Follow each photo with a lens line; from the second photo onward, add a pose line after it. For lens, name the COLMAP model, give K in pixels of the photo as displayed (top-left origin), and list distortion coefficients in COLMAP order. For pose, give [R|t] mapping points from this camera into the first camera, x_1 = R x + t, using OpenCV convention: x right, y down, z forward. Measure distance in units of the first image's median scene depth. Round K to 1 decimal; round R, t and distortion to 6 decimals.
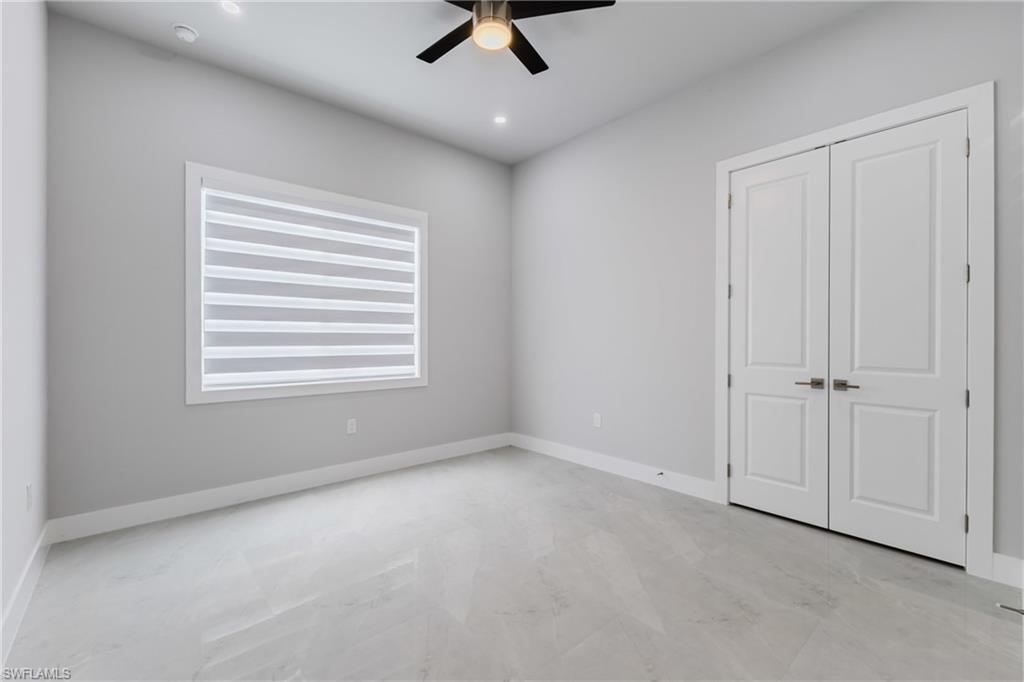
lens RADIAL K [[458.5, 0, 509.4], [0, 458.5, 338.6], [0, 0, 1]] dist [0.000236, -0.000174]
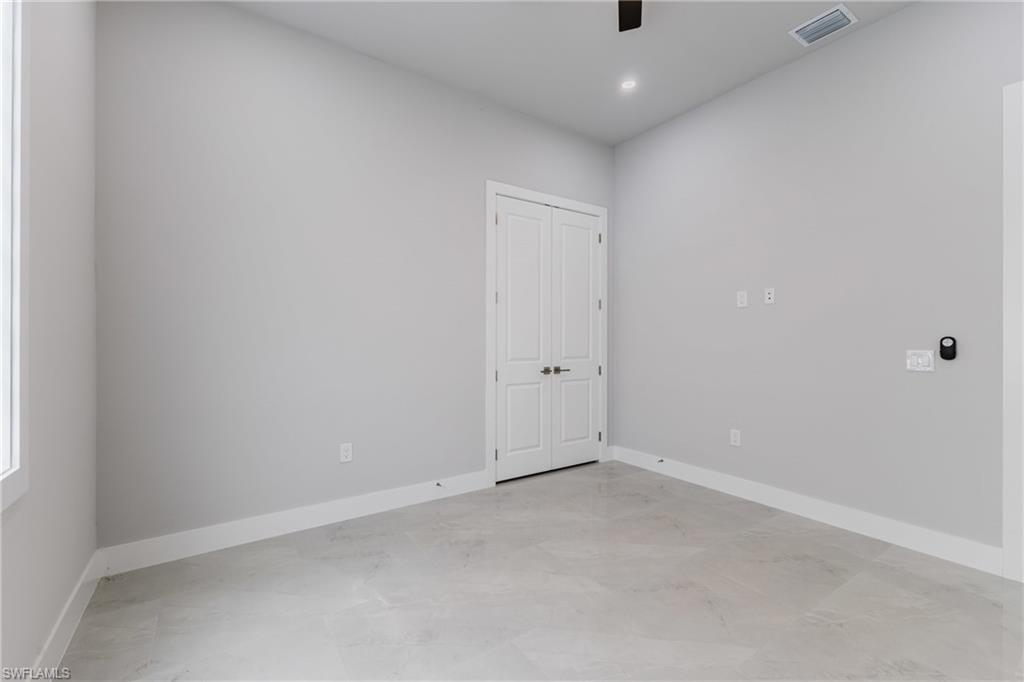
lens RADIAL K [[444.5, 0, 535.4], [0, 444.5, 335.5], [0, 0, 1]] dist [0.008602, -0.000823]
pose [[0.062369, 0.005185, 0.998040, -0.704352], [-0.001281, 0.999986, -0.005115, -0.004004], [-0.998052, -0.000959, 0.062375, 0.944698]]
